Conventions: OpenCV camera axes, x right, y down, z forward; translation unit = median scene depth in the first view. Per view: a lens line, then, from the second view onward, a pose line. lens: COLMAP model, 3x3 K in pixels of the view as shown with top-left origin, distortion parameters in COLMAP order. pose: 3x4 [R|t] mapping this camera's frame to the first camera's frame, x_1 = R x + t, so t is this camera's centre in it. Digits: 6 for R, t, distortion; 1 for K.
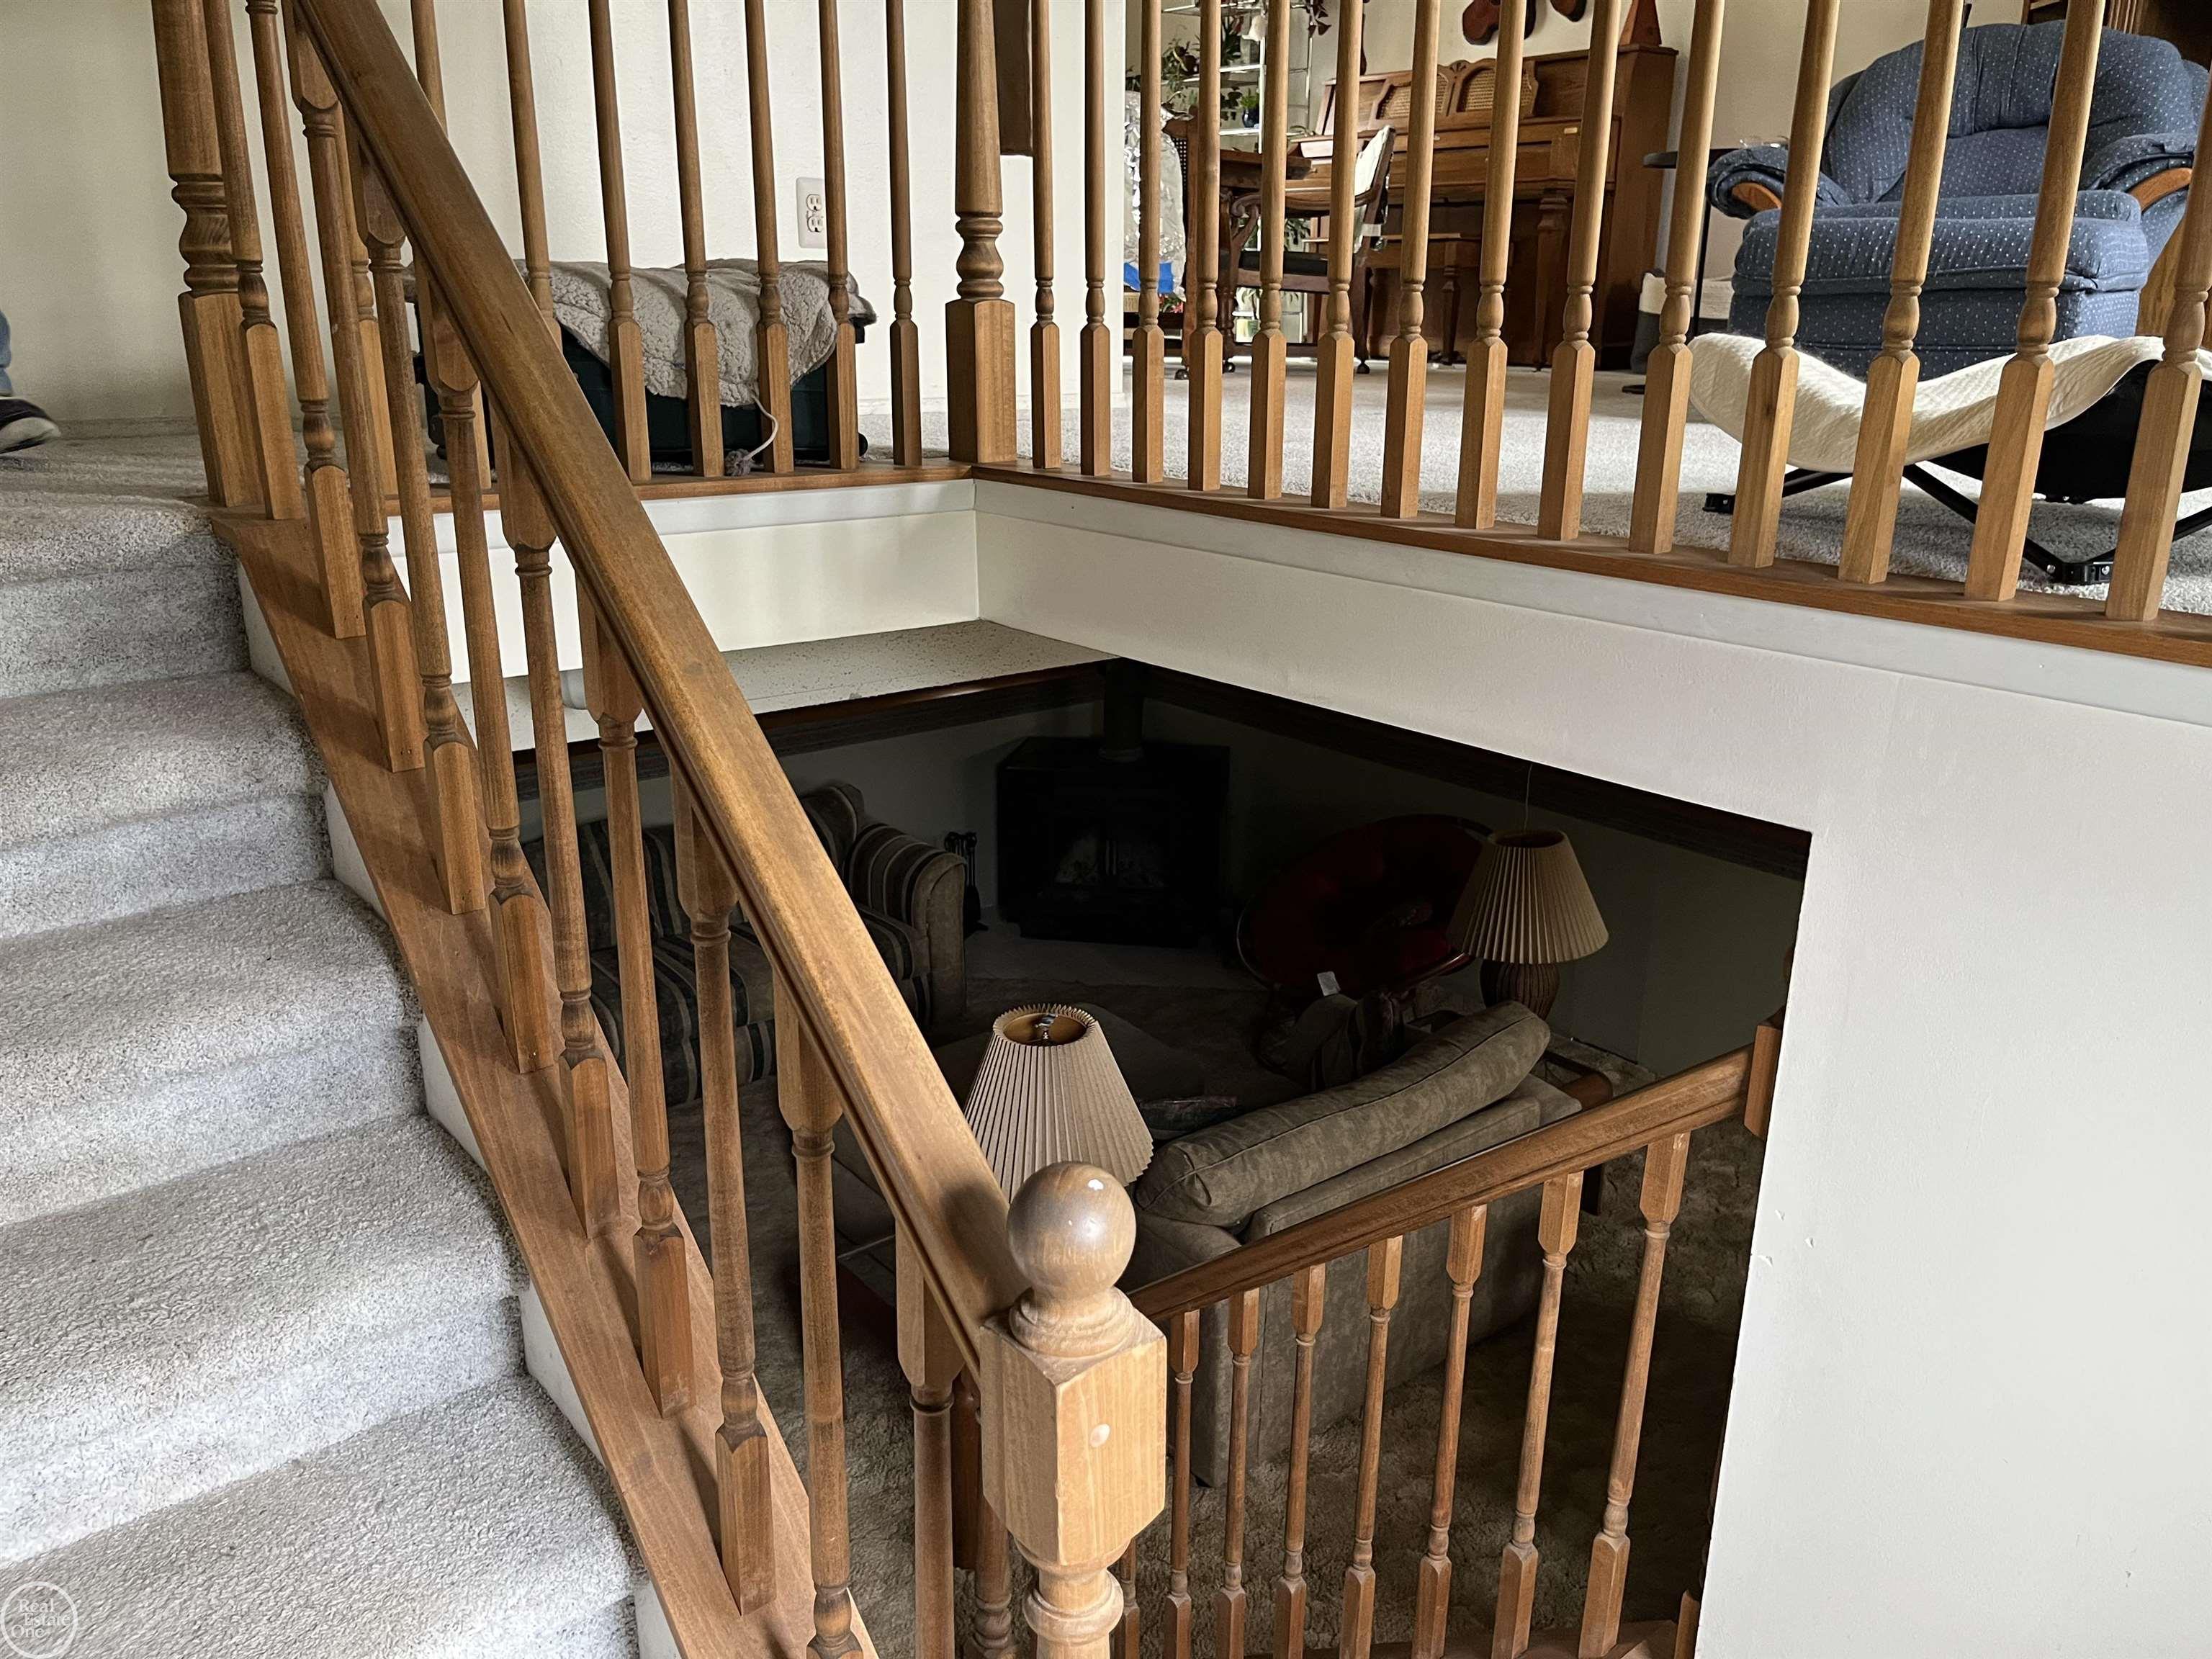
lens RADIAL K [[1671.0, 0, 1106.0], [0, 1671.0, 829.5], [0, 0, 1]] dist [0.076958, -0.158548]
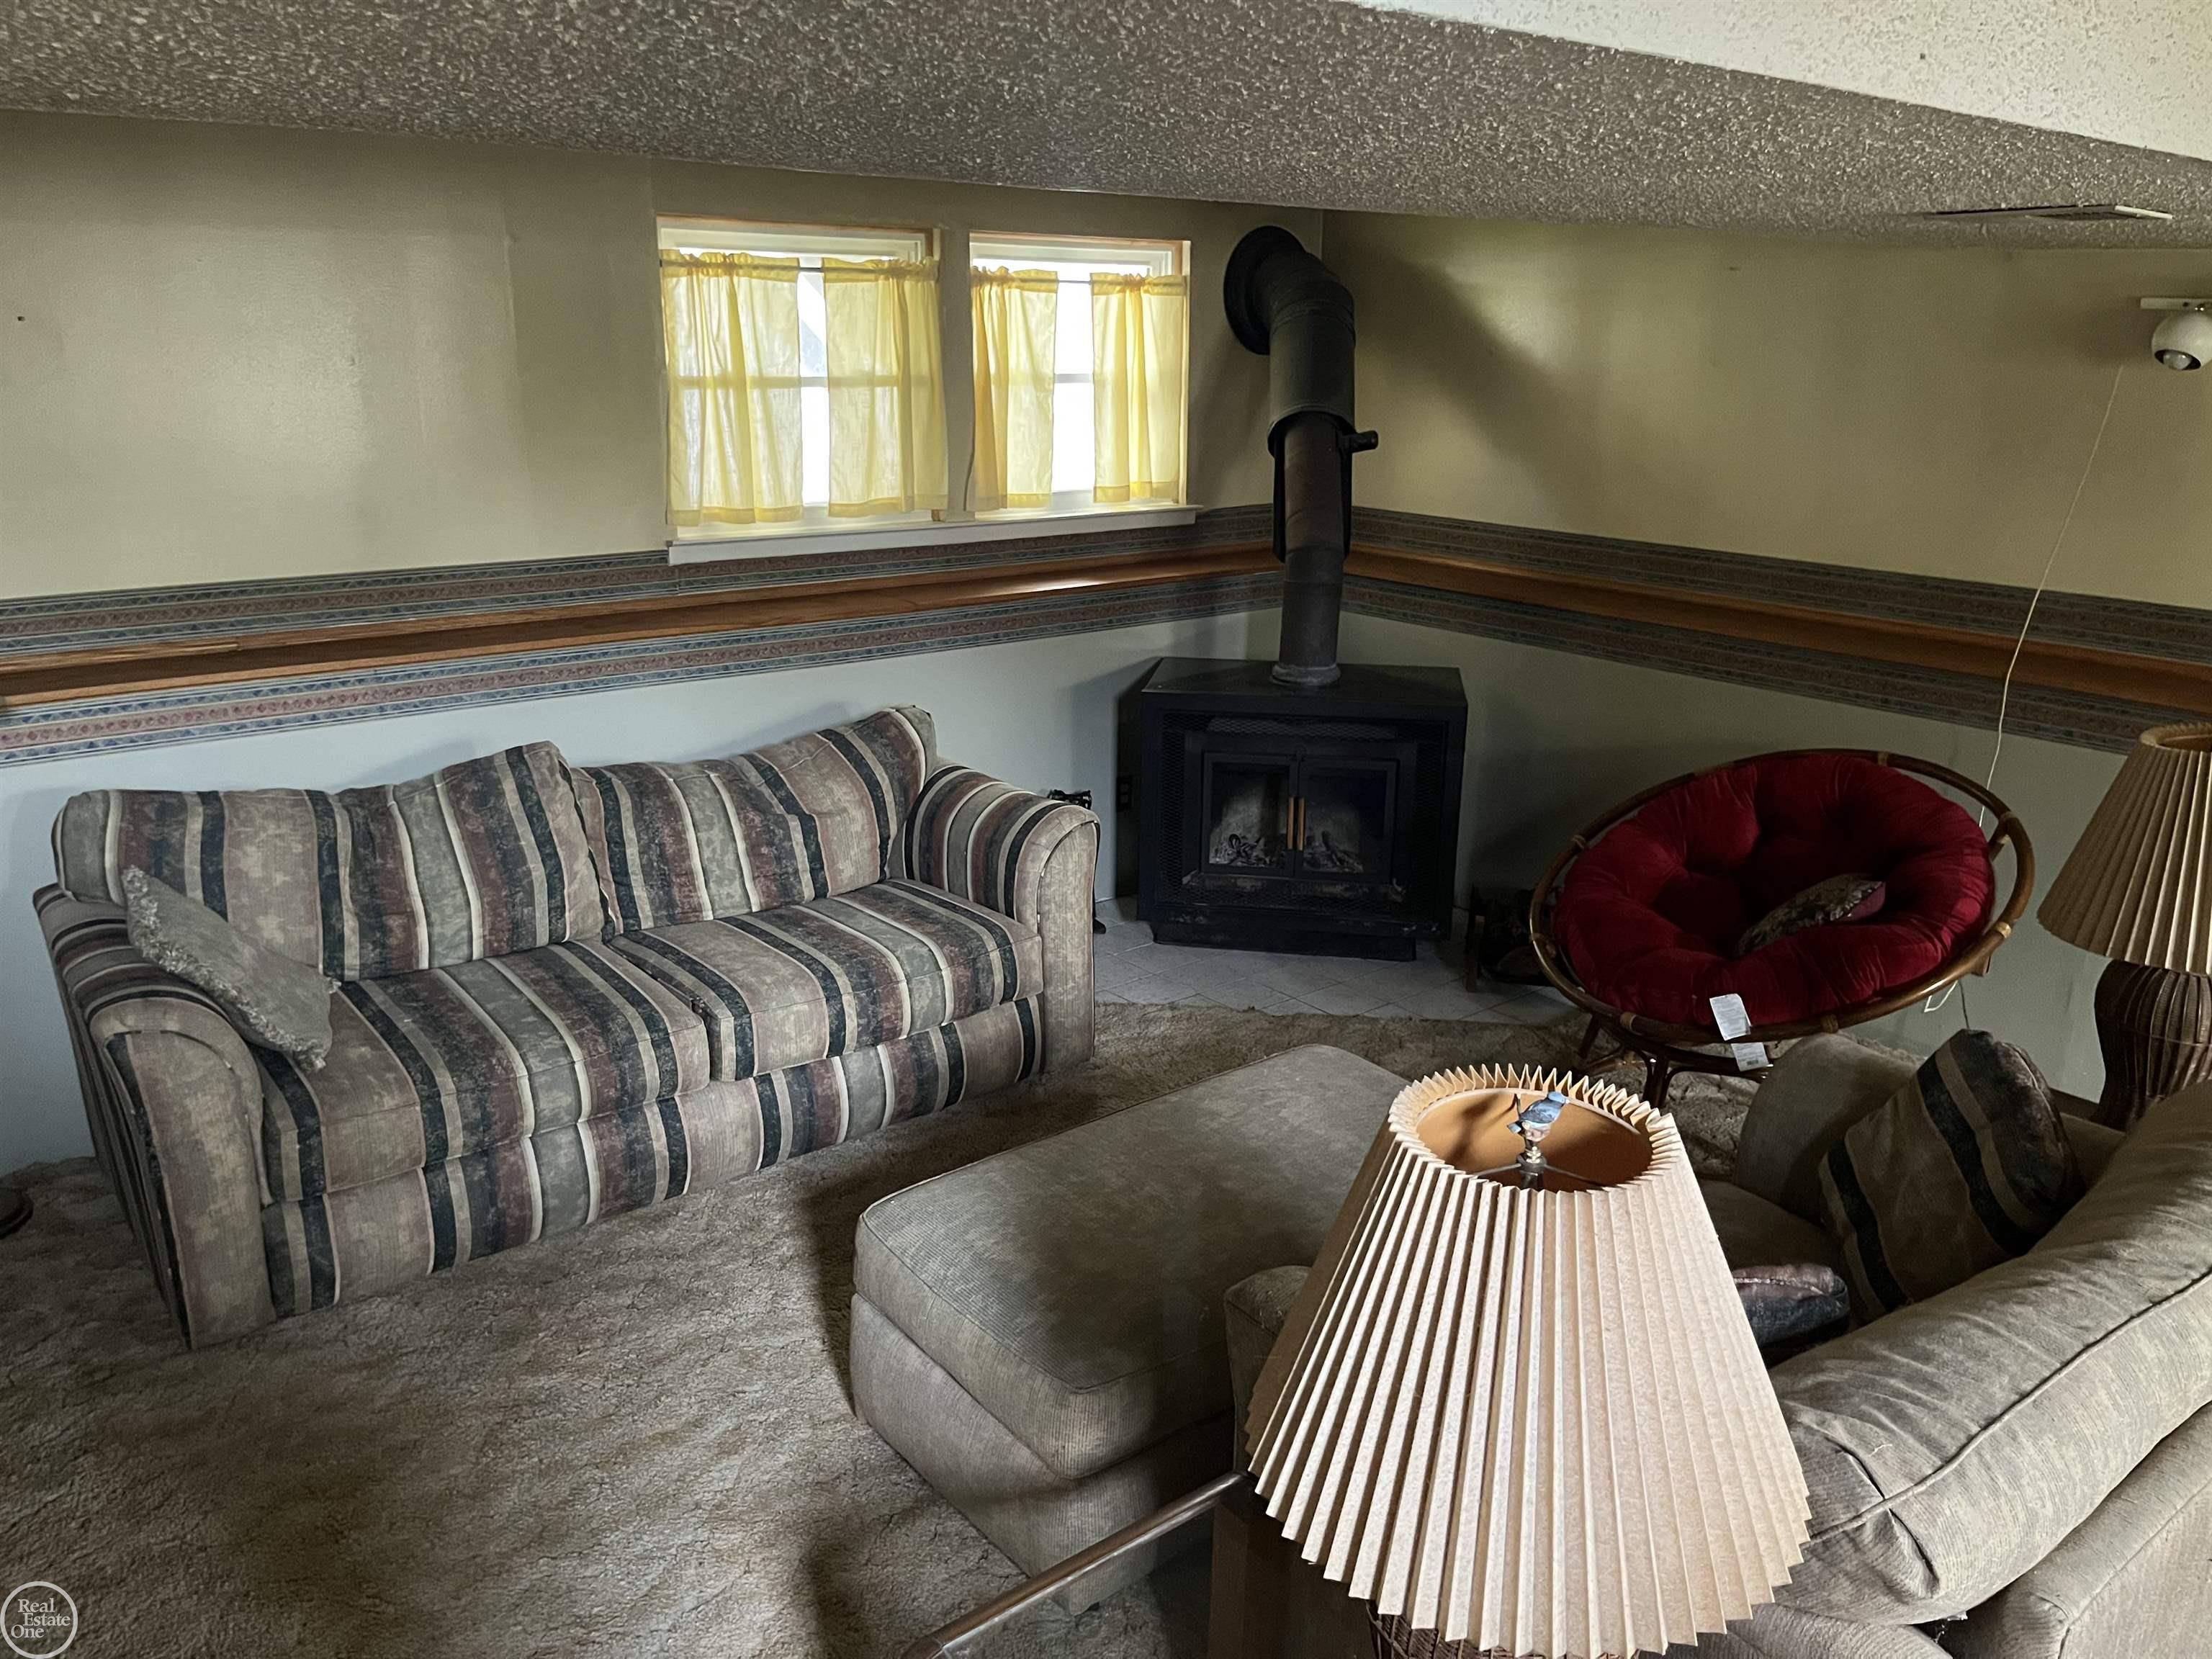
lens RADIAL K [[1671.0, 0, 1106.0], [0, 1671.0, 829.5], [0, 0, 1]] dist [0.076958, -0.158548]
pose [[0.999919, 0.004982, -0.011745, -0.073325], [-0.005159, 0.999872, -0.015128, 0.032974], [0.011668, 0.015187, 0.999817, 0.362103]]
